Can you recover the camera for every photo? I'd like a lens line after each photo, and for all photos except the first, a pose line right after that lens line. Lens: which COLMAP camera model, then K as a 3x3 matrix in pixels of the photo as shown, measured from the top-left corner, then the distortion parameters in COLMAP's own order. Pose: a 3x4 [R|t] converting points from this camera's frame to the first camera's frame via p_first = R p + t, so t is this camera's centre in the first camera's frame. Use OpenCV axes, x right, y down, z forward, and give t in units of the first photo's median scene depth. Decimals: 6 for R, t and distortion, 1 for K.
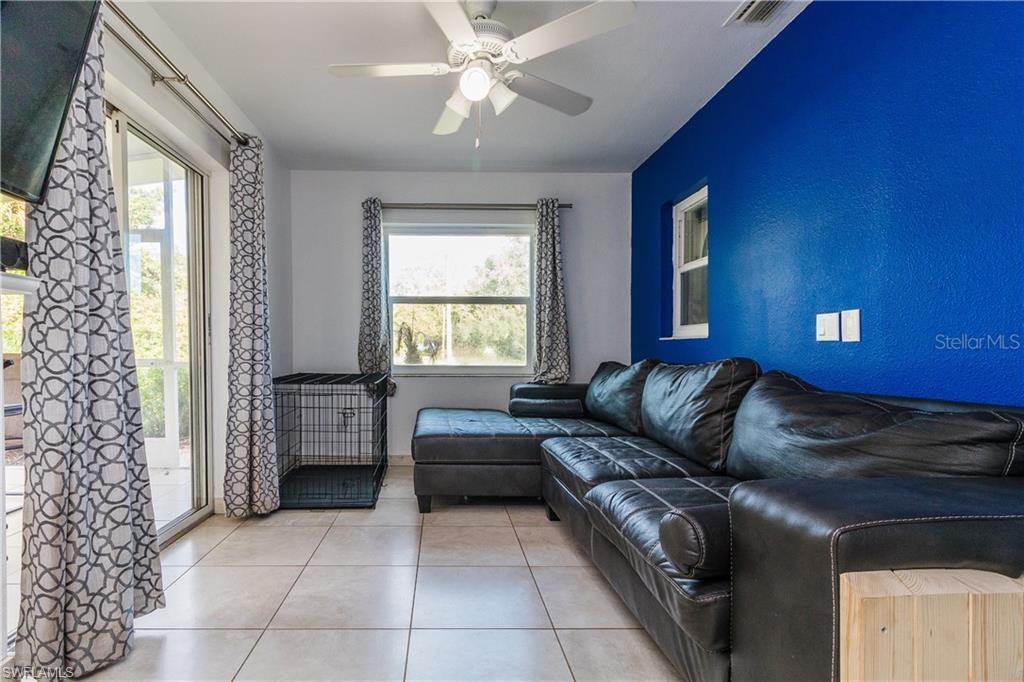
lens RADIAL K [[503.7, 0, 447.3], [0, 503.7, 347.3], [0, 0, 1]] dist [-0.000226, -0.000218]
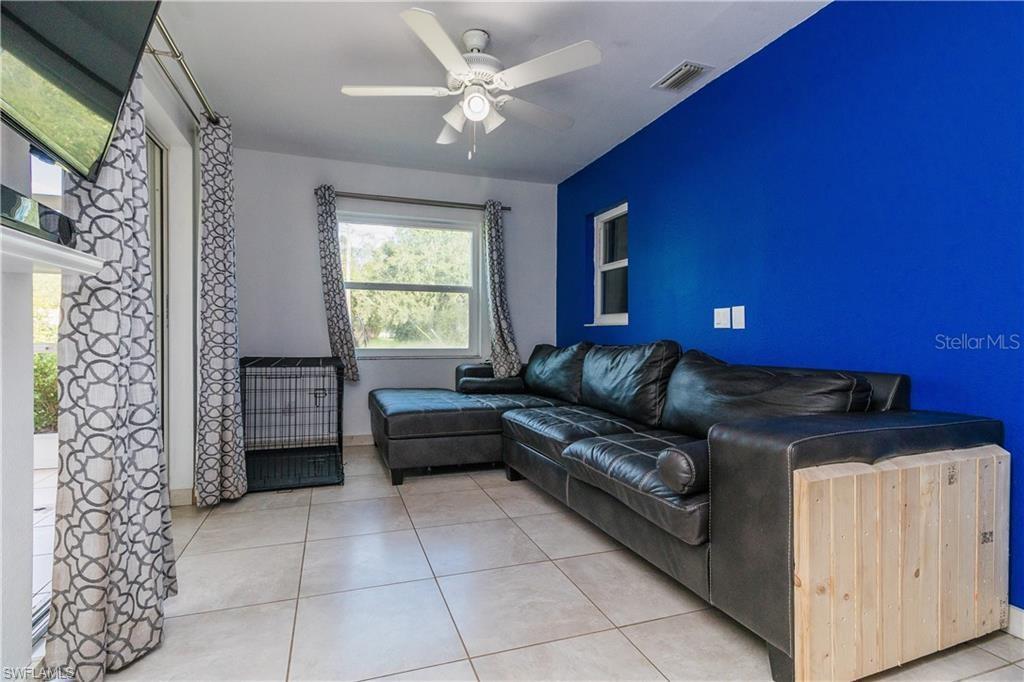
lens RADIAL K [[488.8, 0, 489.3], [0, 488.8, 325.9], [0, 0, 1]] dist [0.001539, -0.000510]
pose [[0.954920, 0.007988, 0.296756, -0.237122], [-0.004413, 0.999909, -0.012715, 0.001131], [-0.296830, 0.010832, 0.954869, -0.085602]]
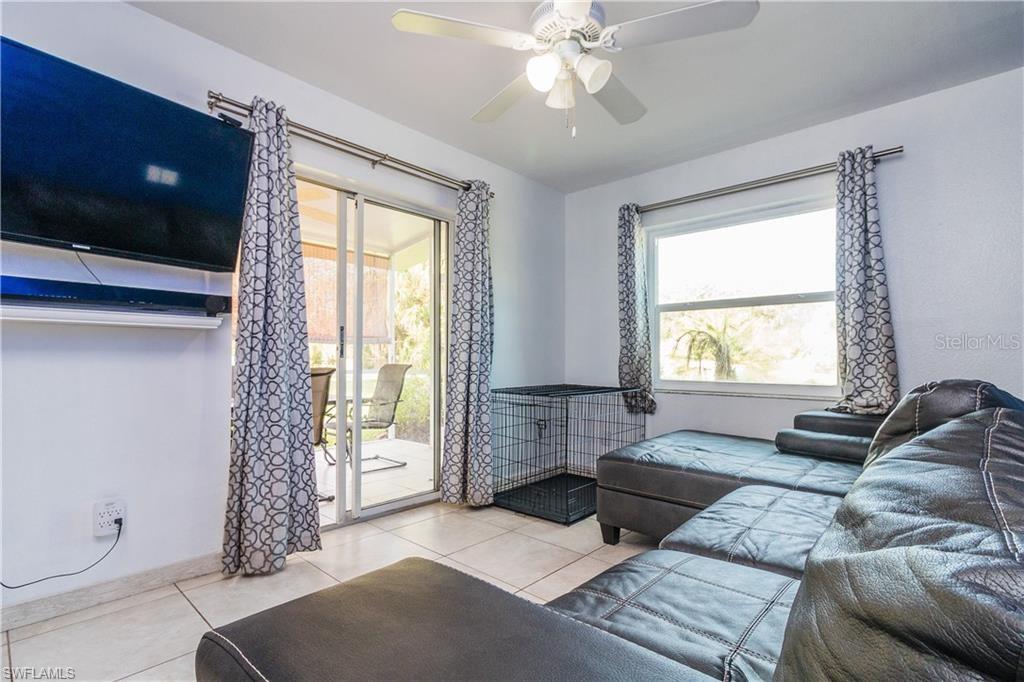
lens RADIAL K [[495.3, 0, 512.0], [0, 495.3, 341.0], [0, 0, 1]] dist [0.002444, 0.000292]
pose [[0.711073, -0.026396, -0.702623, 0.660348], [-0.000553, 0.999274, -0.038100, 0.000021], [0.703118, 0.027480, 0.710542, 0.340731]]
